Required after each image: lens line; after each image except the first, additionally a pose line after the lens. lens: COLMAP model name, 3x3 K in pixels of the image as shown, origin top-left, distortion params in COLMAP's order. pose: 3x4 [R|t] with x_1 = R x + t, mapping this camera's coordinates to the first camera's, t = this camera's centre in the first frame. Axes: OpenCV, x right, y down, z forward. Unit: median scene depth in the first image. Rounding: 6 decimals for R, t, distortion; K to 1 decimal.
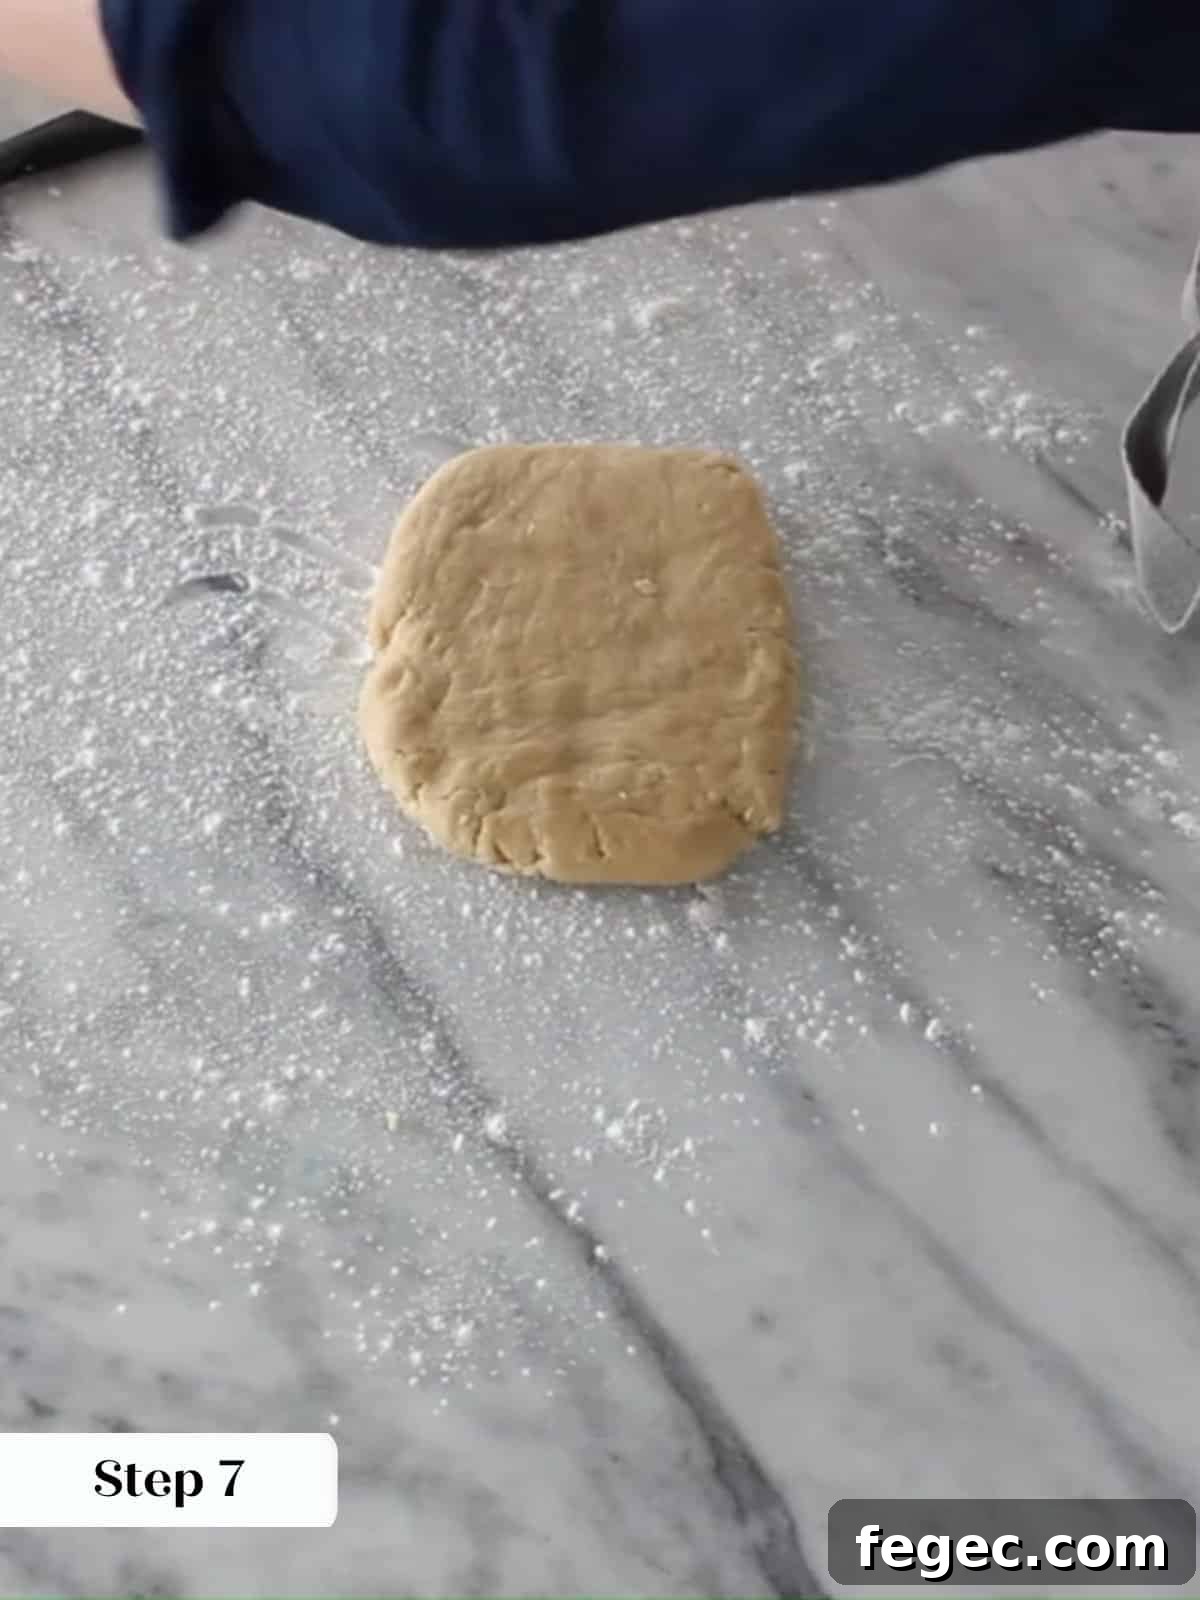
lens RADIAL K [[2230.8, 0, 601.0], [0, 2230.8, 801.5], [0, 0, 1]] dist [0.013182, 0.000000]
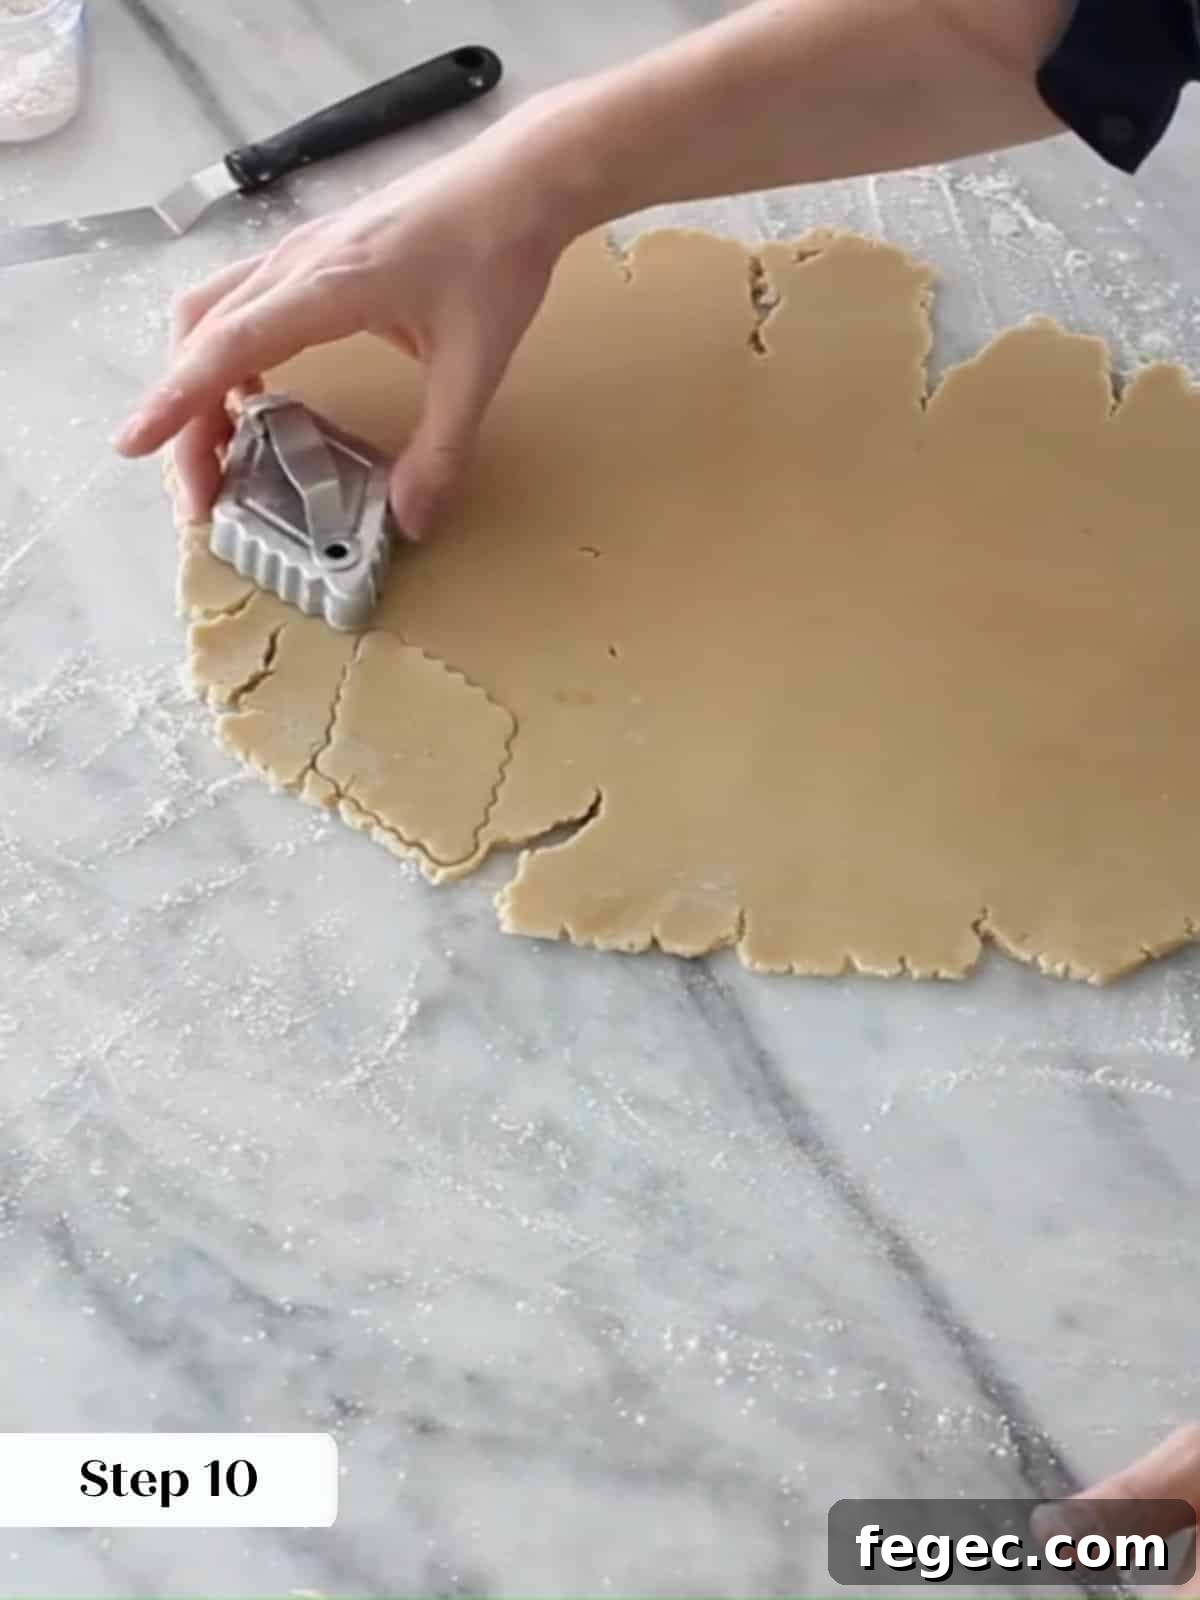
lens RADIAL K [[2230.8, 0, 598.9], [0, 2230.8, 798.9], [0, 0, 1]] dist [0.013182, 0.000000]
pose [[0.999989, 0.000124, 0.004635, -0.143112], [-0.000120, 1.000000, -0.000945, -0.000001], [-0.004635, 0.000945, 0.999989, 0.000629]]
